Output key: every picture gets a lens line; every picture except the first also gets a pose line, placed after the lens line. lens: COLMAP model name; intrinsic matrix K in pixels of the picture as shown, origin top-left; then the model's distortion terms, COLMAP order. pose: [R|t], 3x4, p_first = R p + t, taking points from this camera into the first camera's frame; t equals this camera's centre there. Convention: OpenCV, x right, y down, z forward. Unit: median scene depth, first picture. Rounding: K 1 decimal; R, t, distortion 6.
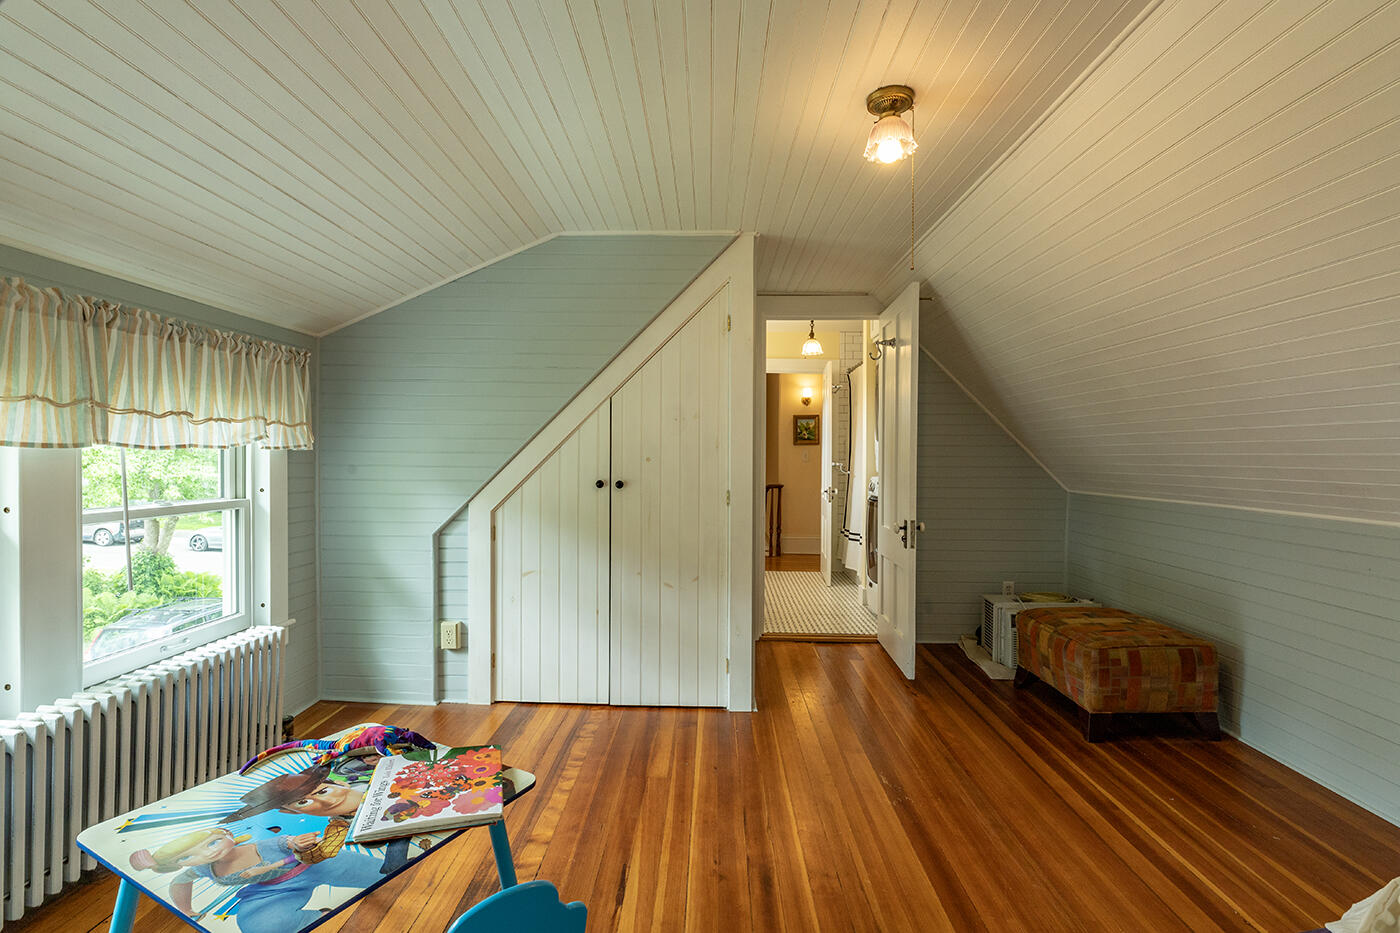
lens RADIAL K [[637.3, 0, 701.7], [0, 637.3, 460.0], [0, 0, 1]] dist [-0.003827, -0.000375]
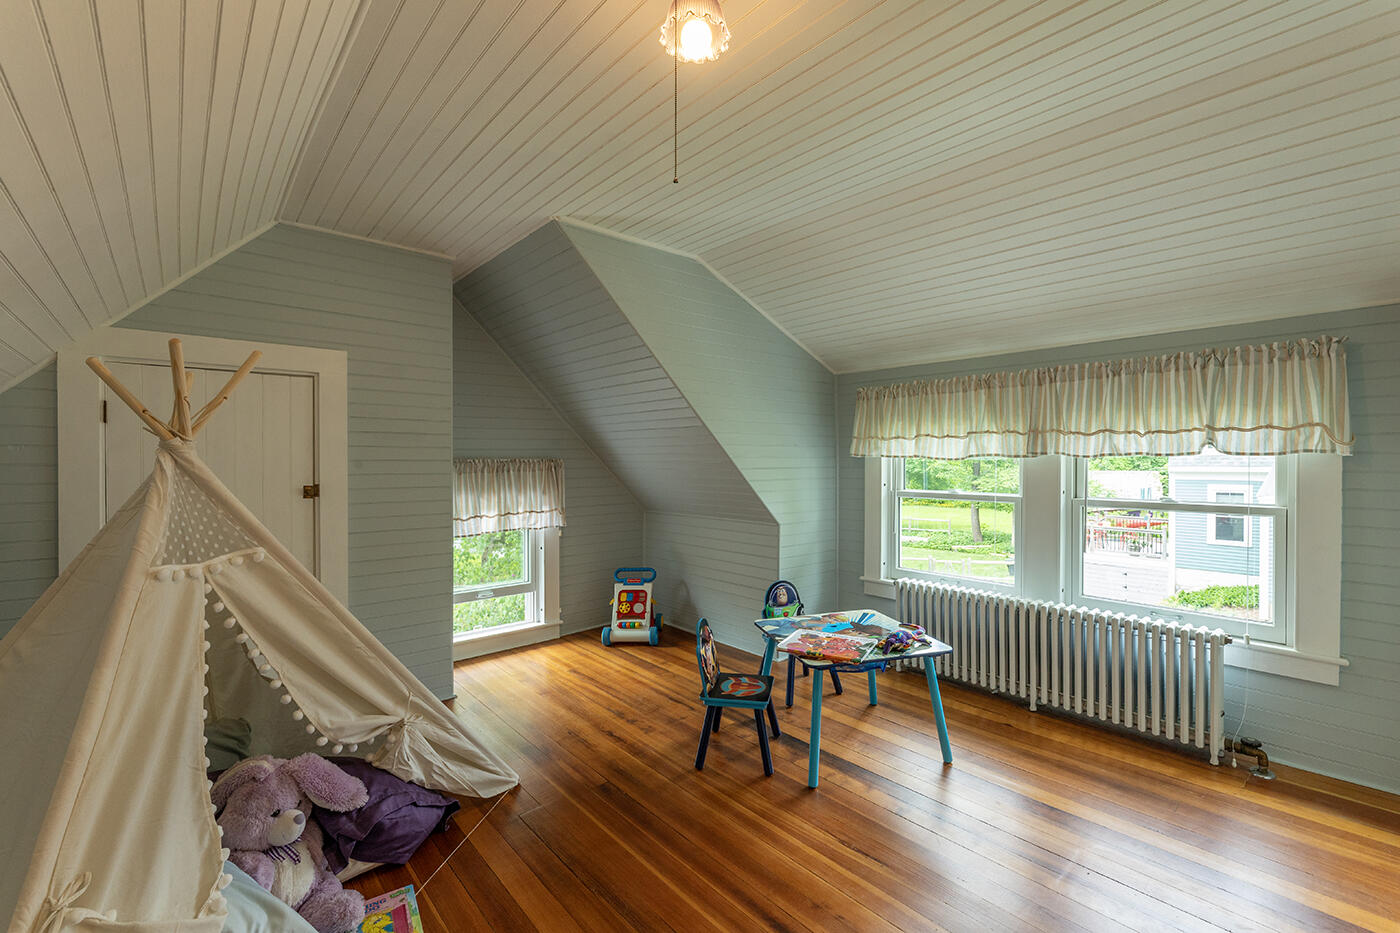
lens RADIAL K [[615.0, 0, 699.2], [0, 615.0, 457.7], [0, 0, 1]] dist [-0.005343, -0.000480]
pose [[-0.746948, -0.005008, -0.664864, 0.539839], [-0.004773, 0.999986, -0.002169, -0.006641], [0.664865, 0.001553, -0.746962, 1.091762]]
